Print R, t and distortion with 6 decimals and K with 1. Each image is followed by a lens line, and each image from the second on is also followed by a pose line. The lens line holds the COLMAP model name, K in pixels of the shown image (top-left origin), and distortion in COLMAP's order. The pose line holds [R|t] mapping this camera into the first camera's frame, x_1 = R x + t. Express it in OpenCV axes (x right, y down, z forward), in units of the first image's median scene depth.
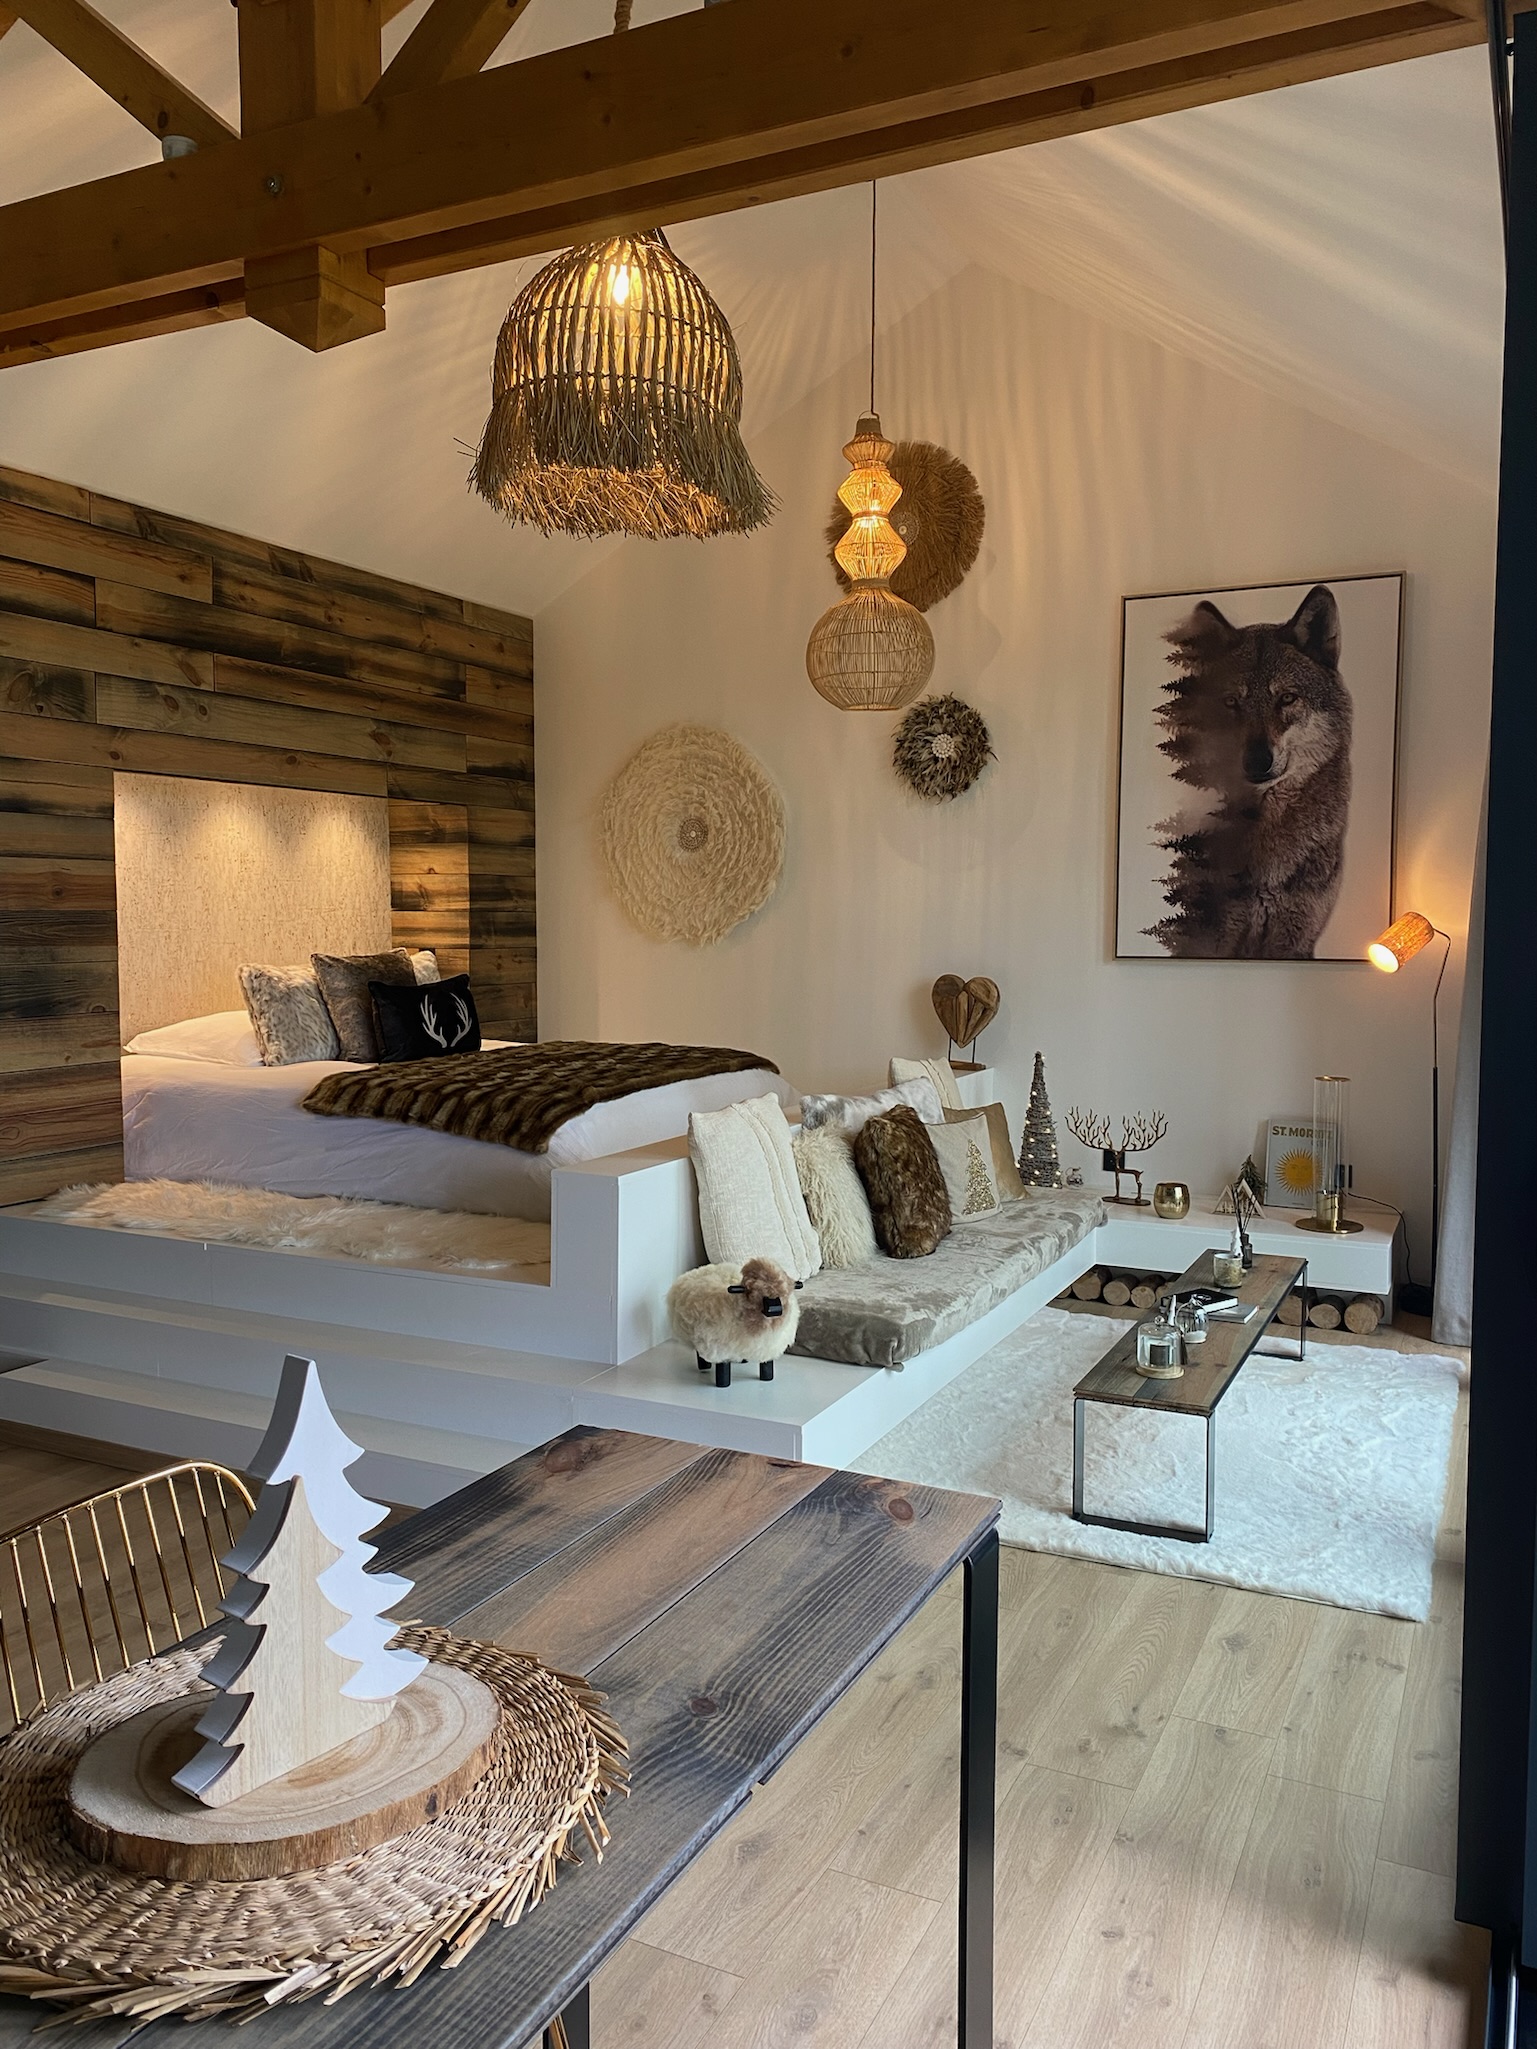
lens RADIAL K [[1571.2, 0, 761.4], [0, 1571.2, 1022.6], [0, 0, 1]] dist [0.060742, -0.098815]
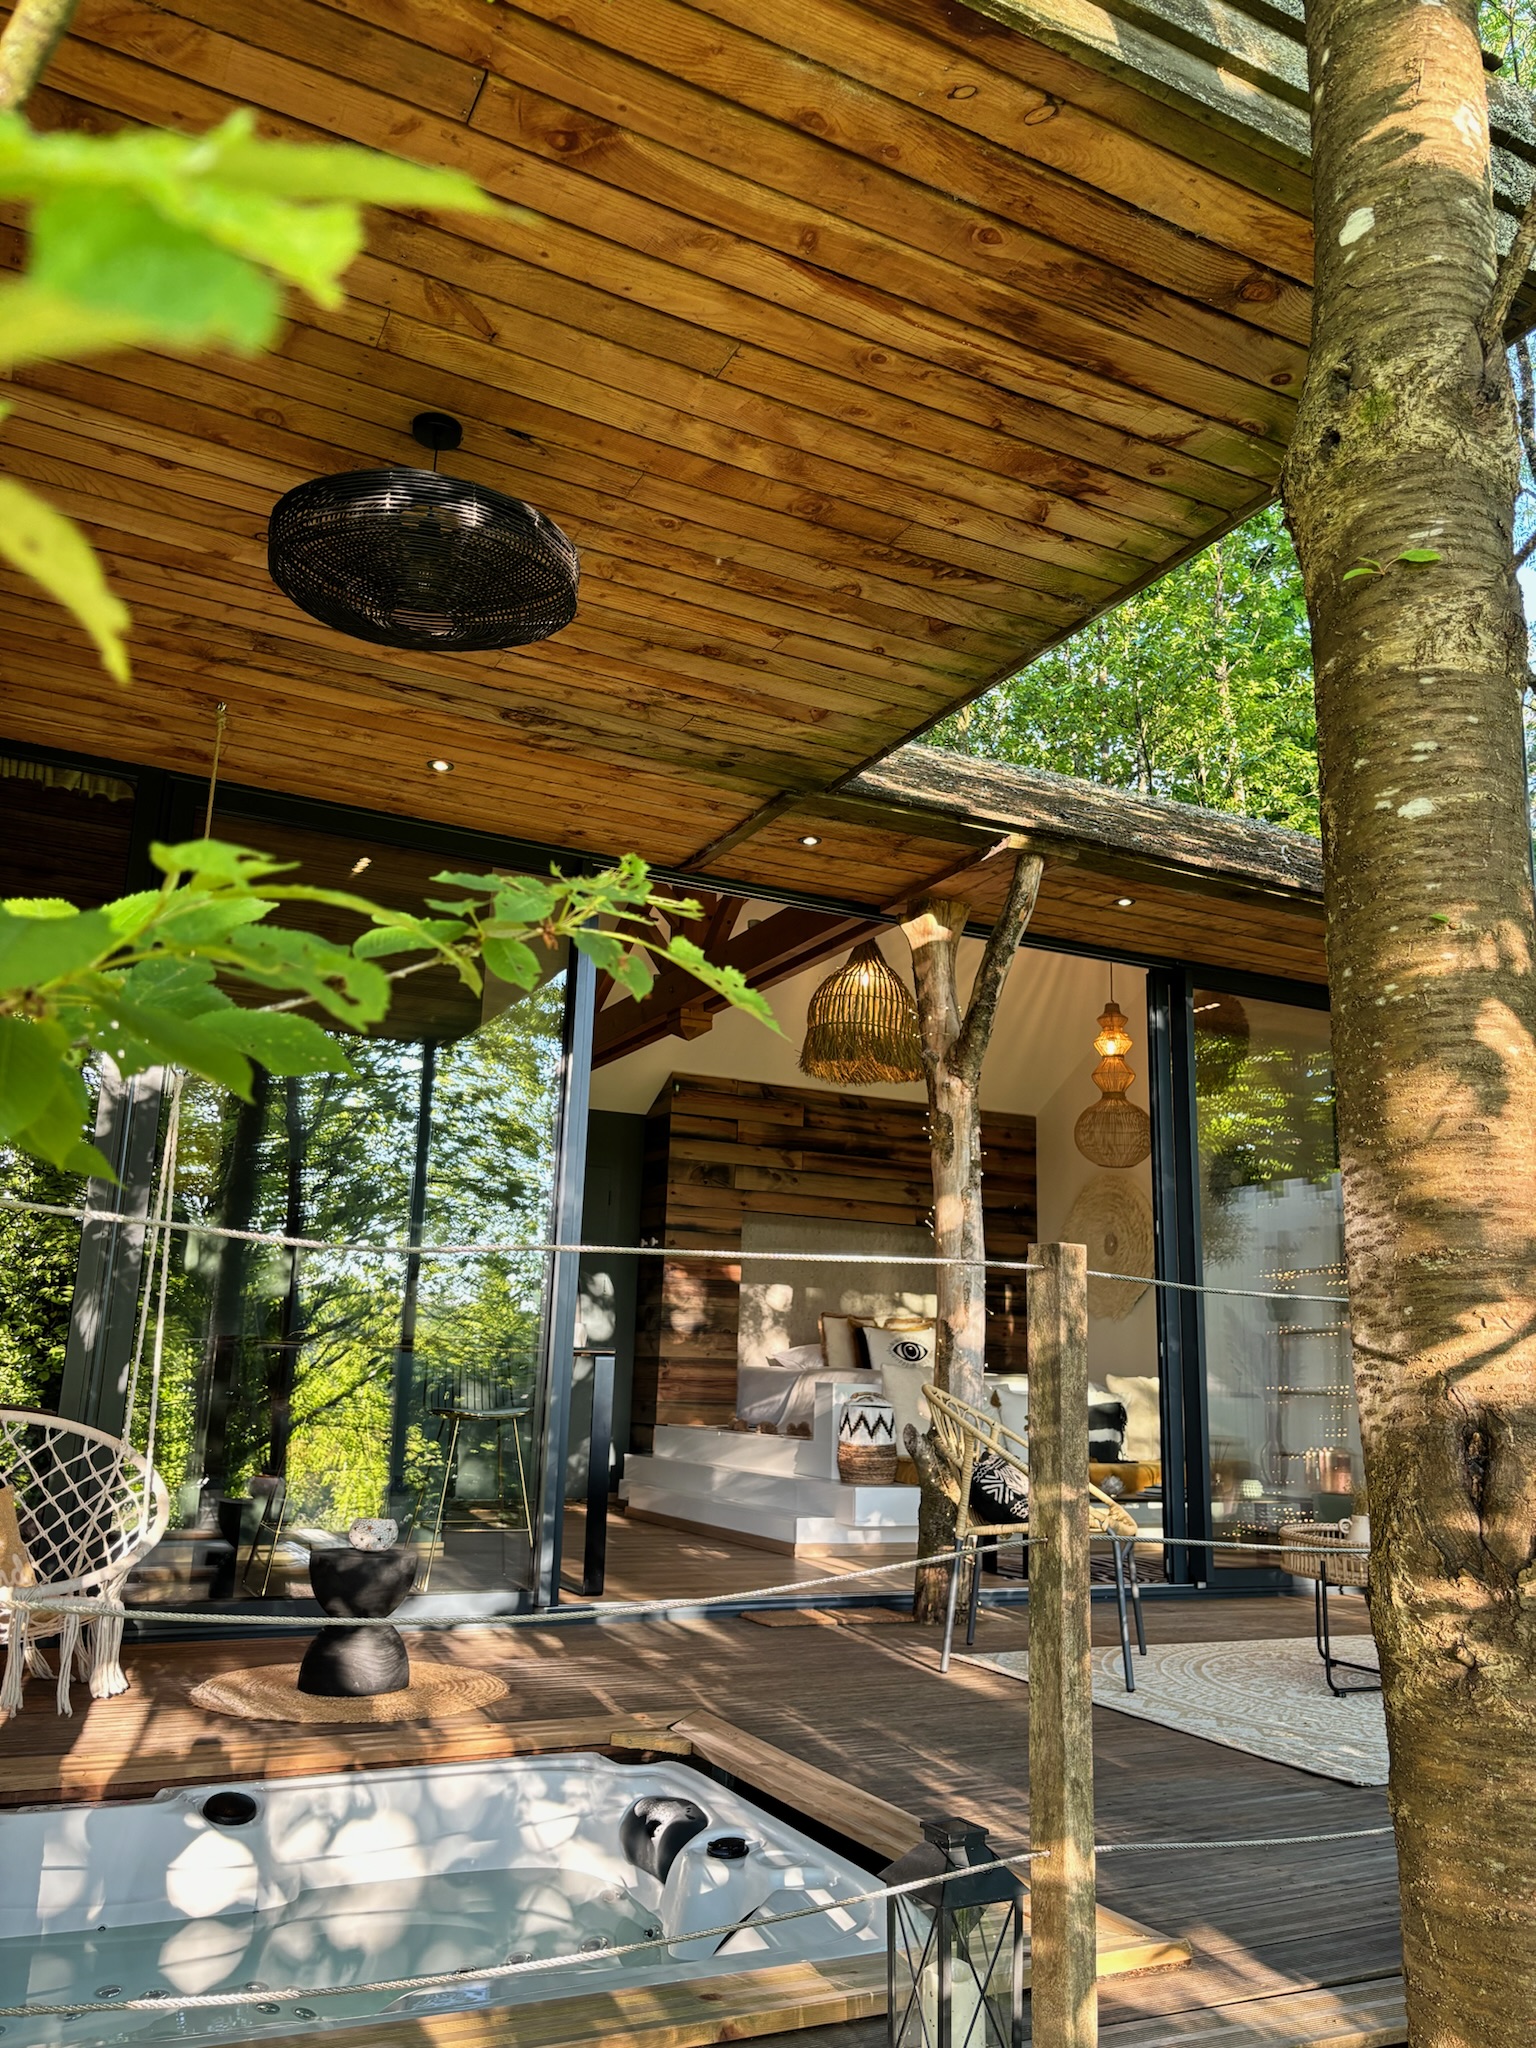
lens RADIAL K [[1564.8, 0, 768.0], [0, 1564.8, 1024.0], [0, 0, 1]] dist [0.147823, -0.436270]
pose [[0.792784, -0.120117, -0.597550, 0.778198], [-0.069708, 0.956087, -0.284672, 0.165871], [0.605504, 0.267337, 0.749597, -0.503937]]
